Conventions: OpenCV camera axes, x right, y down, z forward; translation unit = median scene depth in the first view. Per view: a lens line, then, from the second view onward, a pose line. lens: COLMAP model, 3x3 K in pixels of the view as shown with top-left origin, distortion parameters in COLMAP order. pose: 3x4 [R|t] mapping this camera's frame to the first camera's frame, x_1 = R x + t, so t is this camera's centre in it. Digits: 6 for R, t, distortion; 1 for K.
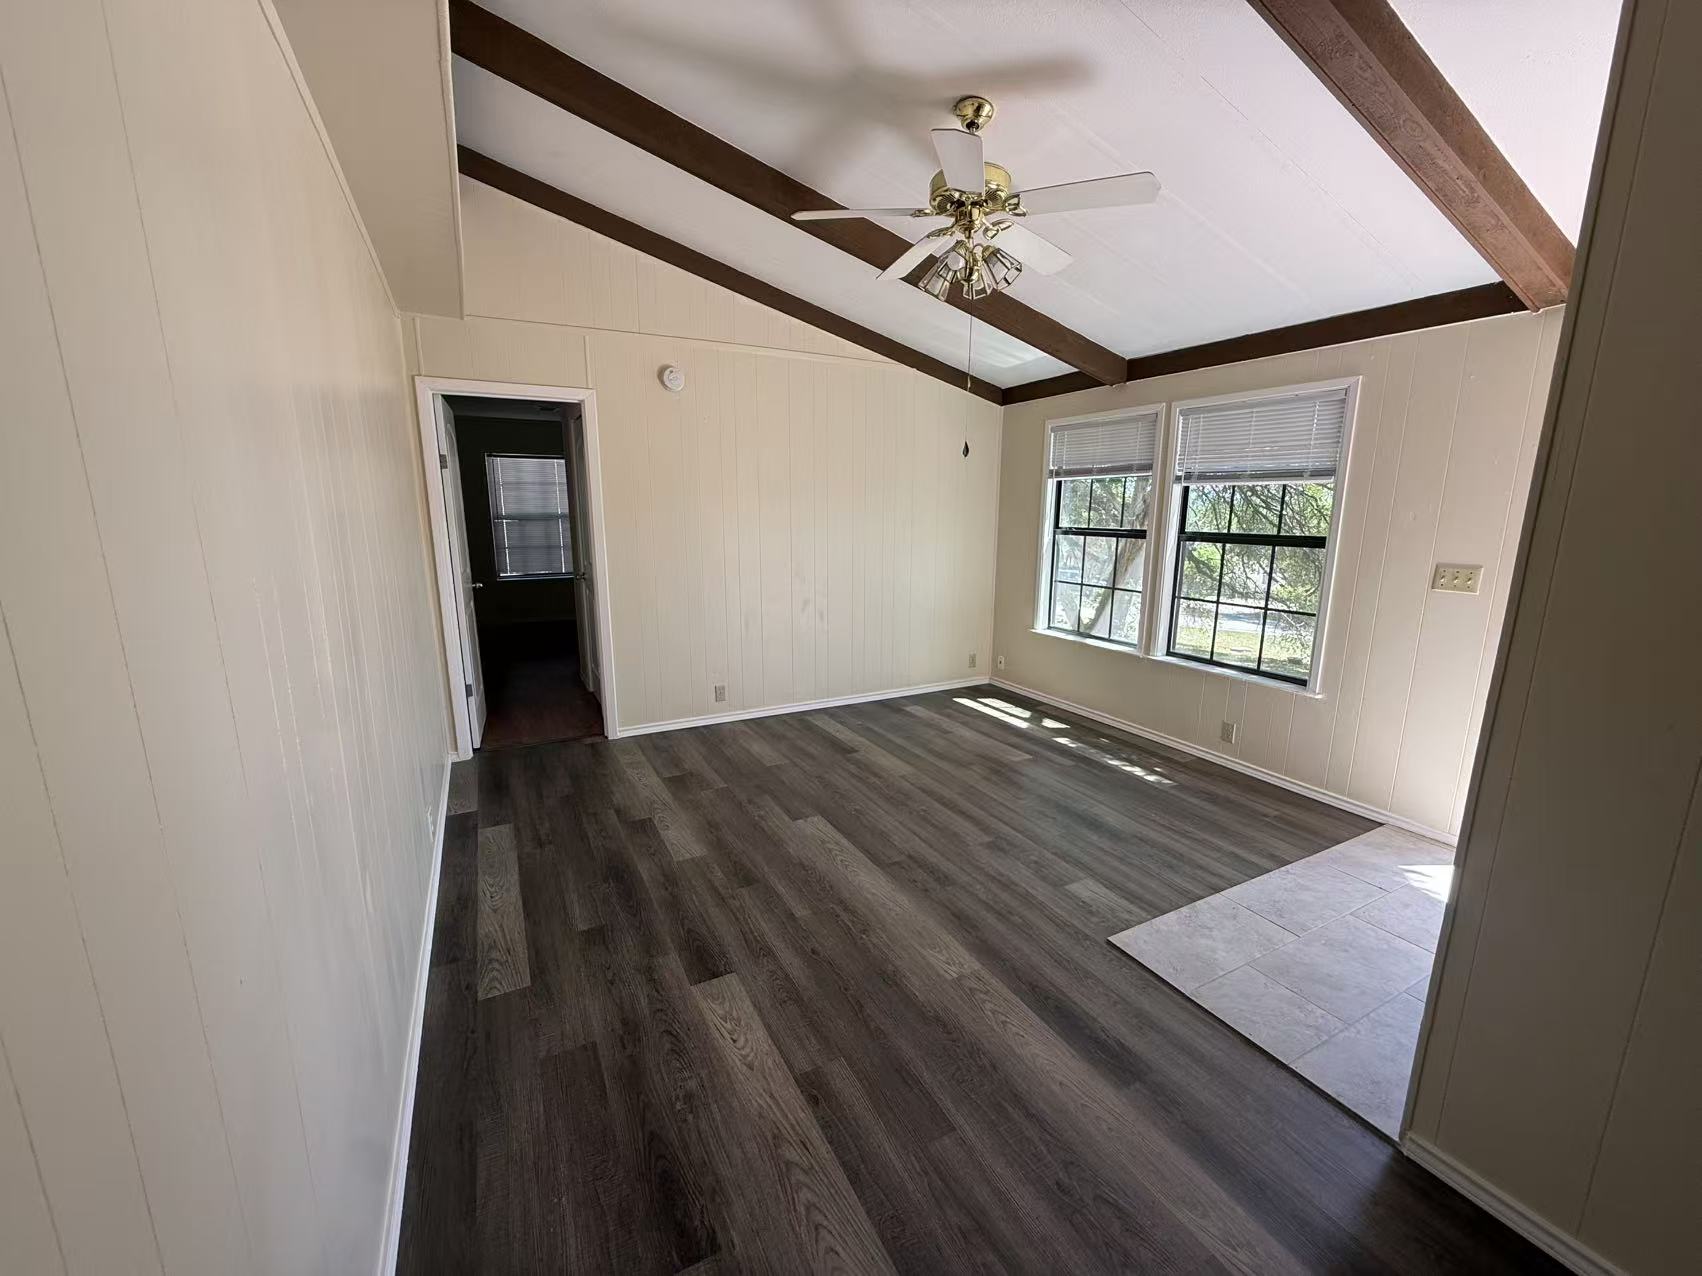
lens RADIAL K [[674.3, 0, 844.1], [0, 674.3, 645.2], [0, 0, 1]] dist [-0.001338, 0.000474]
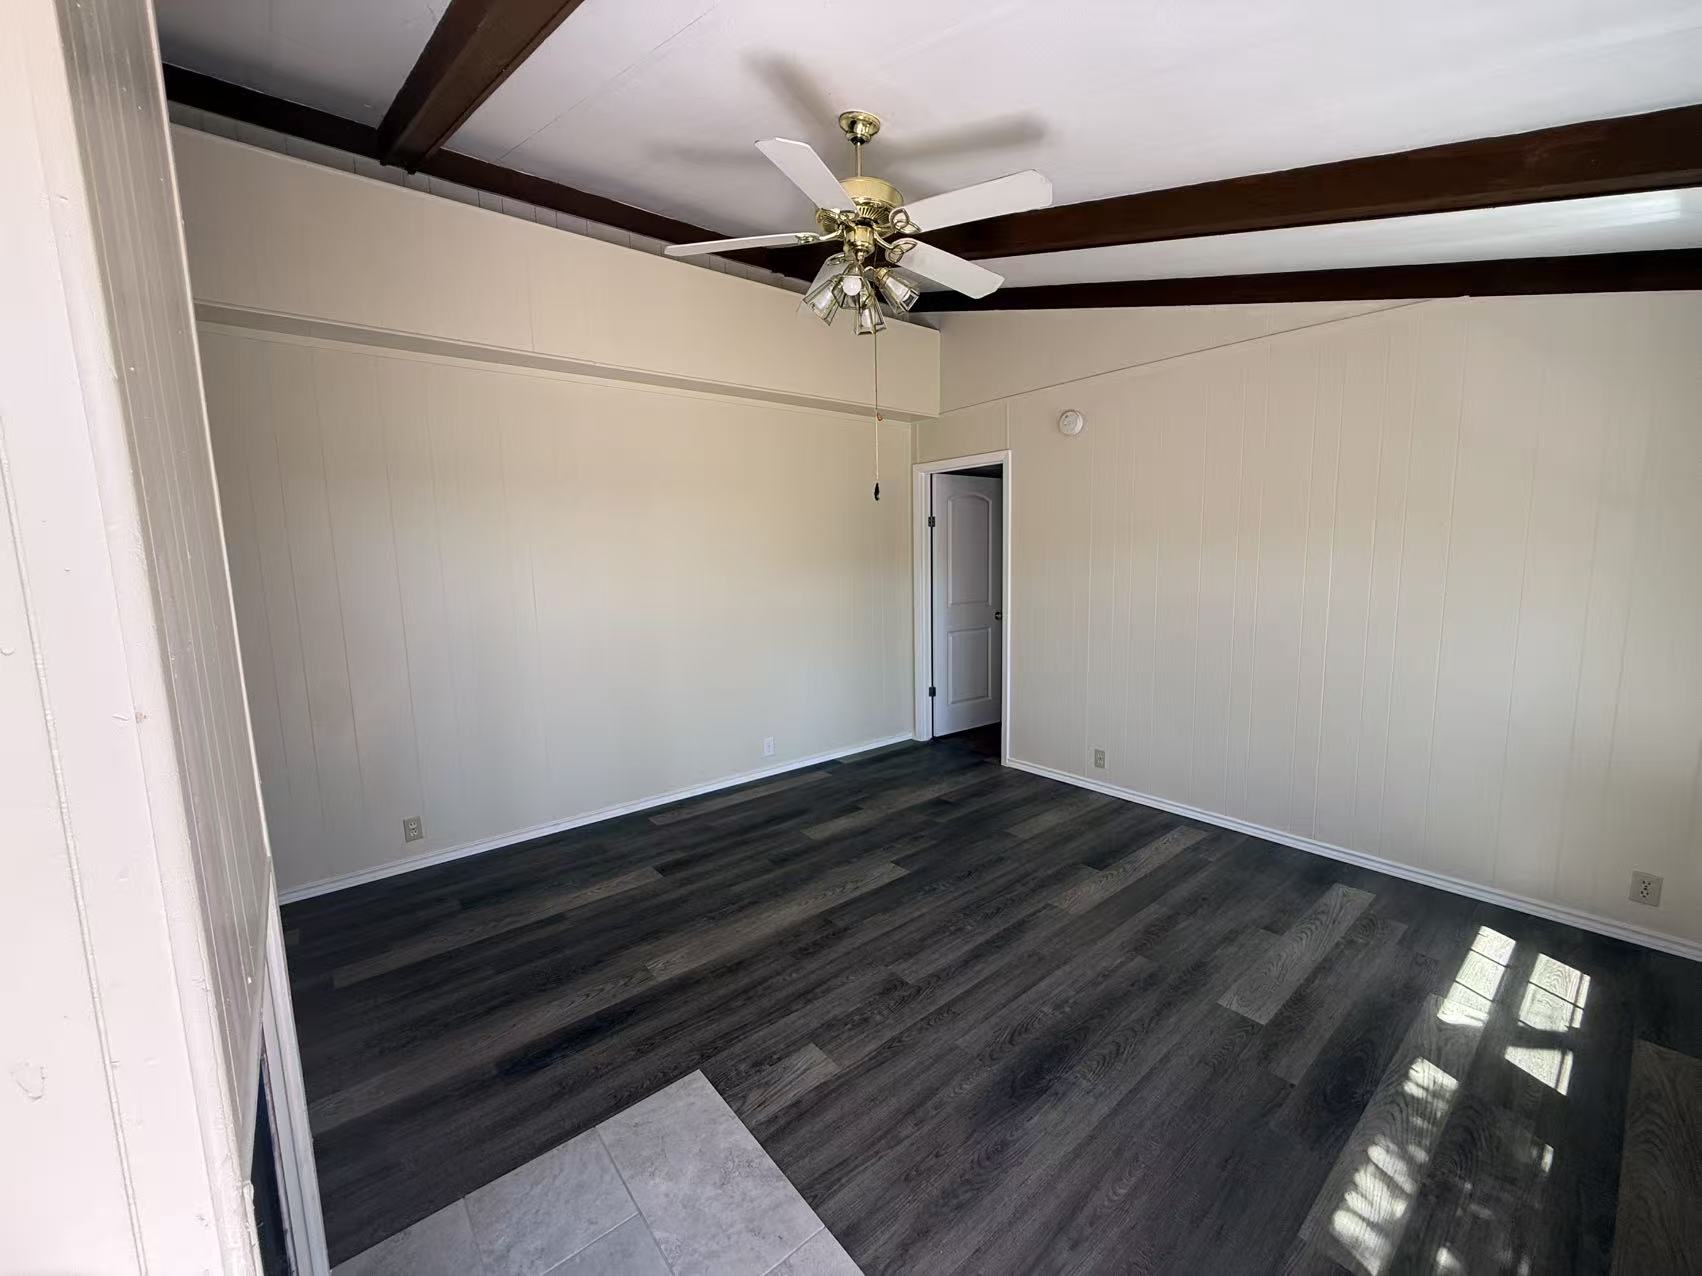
lens RADIAL K [[674.3, 0, 849.2], [0, 674.3, 639.6], [0, 0, 1]] dist [-0.001338, 0.000474]
pose [[0.202009, 0.120585, -0.971932, 0.763994], [-0.177085, 0.980531, 0.084846, -0.127310], [0.963241, 0.154975, 0.219430, 0.590155]]
